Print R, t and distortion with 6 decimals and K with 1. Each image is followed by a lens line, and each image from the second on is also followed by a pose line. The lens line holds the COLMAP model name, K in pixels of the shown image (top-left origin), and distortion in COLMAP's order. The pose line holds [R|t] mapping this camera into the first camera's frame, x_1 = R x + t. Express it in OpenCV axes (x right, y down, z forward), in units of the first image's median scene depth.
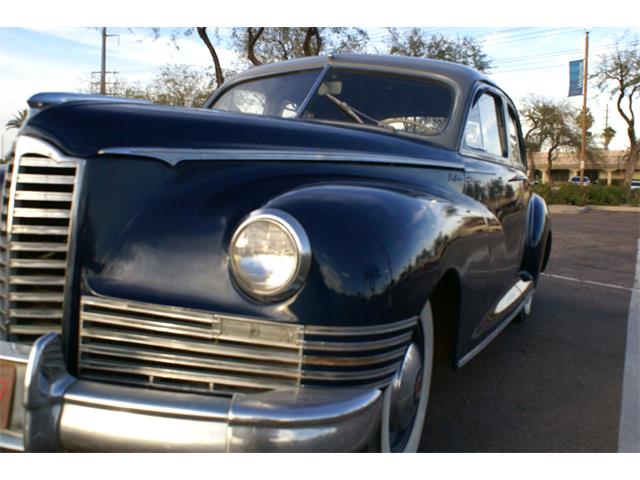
lens RADIAL K [[677.1, 0, 316.0], [0, 677.1, 237.0], [0, 0, 1]] dist [-0.086887, 0.000000]
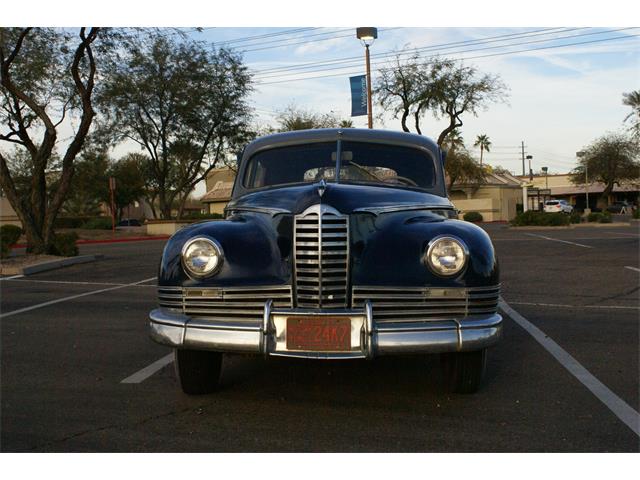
lens RADIAL K [[878.8, 0, 323.3], [0, 878.8, 241.3], [0, 0, 1]] dist [-0.058569, 0.000000]
pose [[0.936118, -0.064934, 0.345638, -0.117670], [0.085318, 0.995378, -0.044074, 0.005891], [-0.341179, 0.070748, 0.937332, -0.122209]]
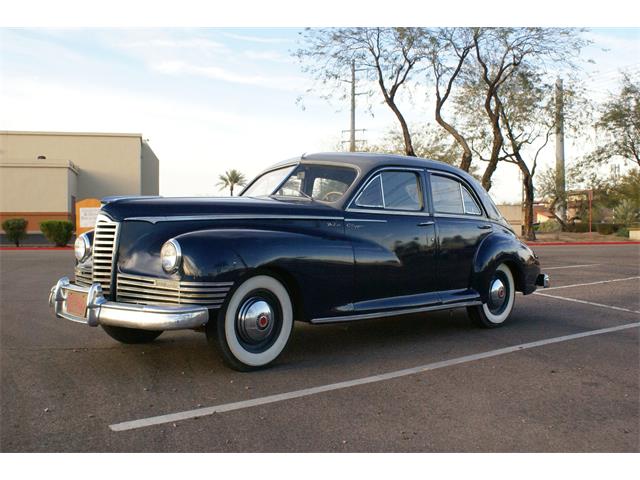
lens RADIAL K [[711.1, 0, 319.4], [0, 711.1, 238.4], [0, 0, 1]] dist [-0.089753, 0.000000]
pose [[0.935869, -0.025034, -0.351458, 0.126399], [-0.002859, 0.996900, -0.078623, 0.015227], [0.352337, 0.074586, 0.932896, -0.121916]]
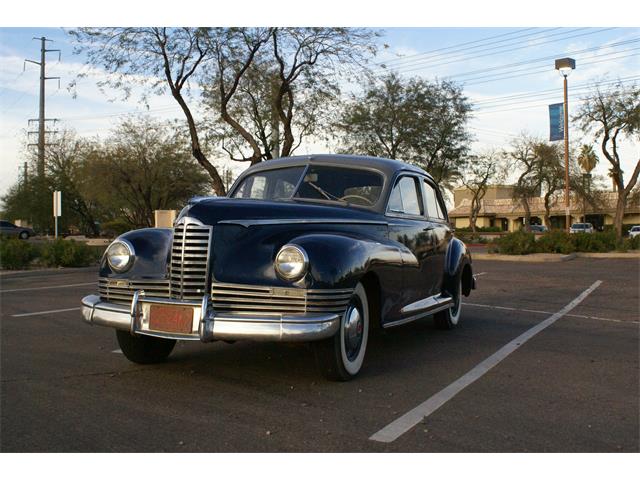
lens RADIAL K [[785.3, 0, 318.2], [0, 785.3, 236.7], [0, 0, 1]] dist [-0.090391, 0.000000]
pose [[0.998861, -0.029098, 0.037820, -0.006778], [0.032135, 0.996087, -0.082324, 0.015130], [-0.035276, 0.083446, 0.995888, -0.164422]]
